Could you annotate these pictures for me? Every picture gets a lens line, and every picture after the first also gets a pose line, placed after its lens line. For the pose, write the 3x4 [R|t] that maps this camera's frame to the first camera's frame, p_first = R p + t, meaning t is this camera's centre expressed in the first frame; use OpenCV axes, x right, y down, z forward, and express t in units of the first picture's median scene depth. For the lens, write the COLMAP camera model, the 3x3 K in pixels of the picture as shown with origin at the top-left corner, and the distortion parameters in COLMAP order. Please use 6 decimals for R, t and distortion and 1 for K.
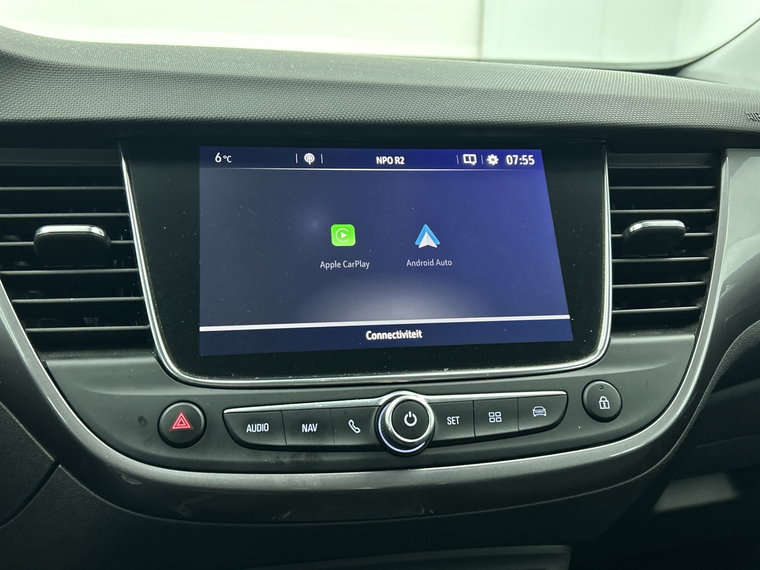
lens RADIAL K [[728.6, 0, 380.0], [0, 728.6, 285.0], [0, 0, 1]] dist [0.106145, -0.262319]
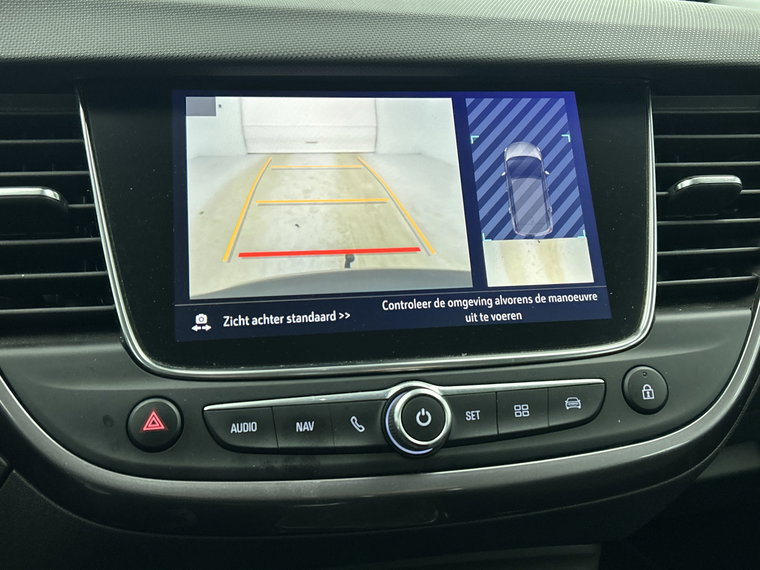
lens RADIAL K [[728.6, 0, 380.0], [0, 728.6, 285.0], [0, 0, 1]] dist [0.106145, -0.262319]
pose [[0.999988, -0.003389, -0.003491, -0.005028], [0.003658, 0.996763, 0.080312, -0.035231], [0.003207, -0.080324, 0.996764, 0.153530]]
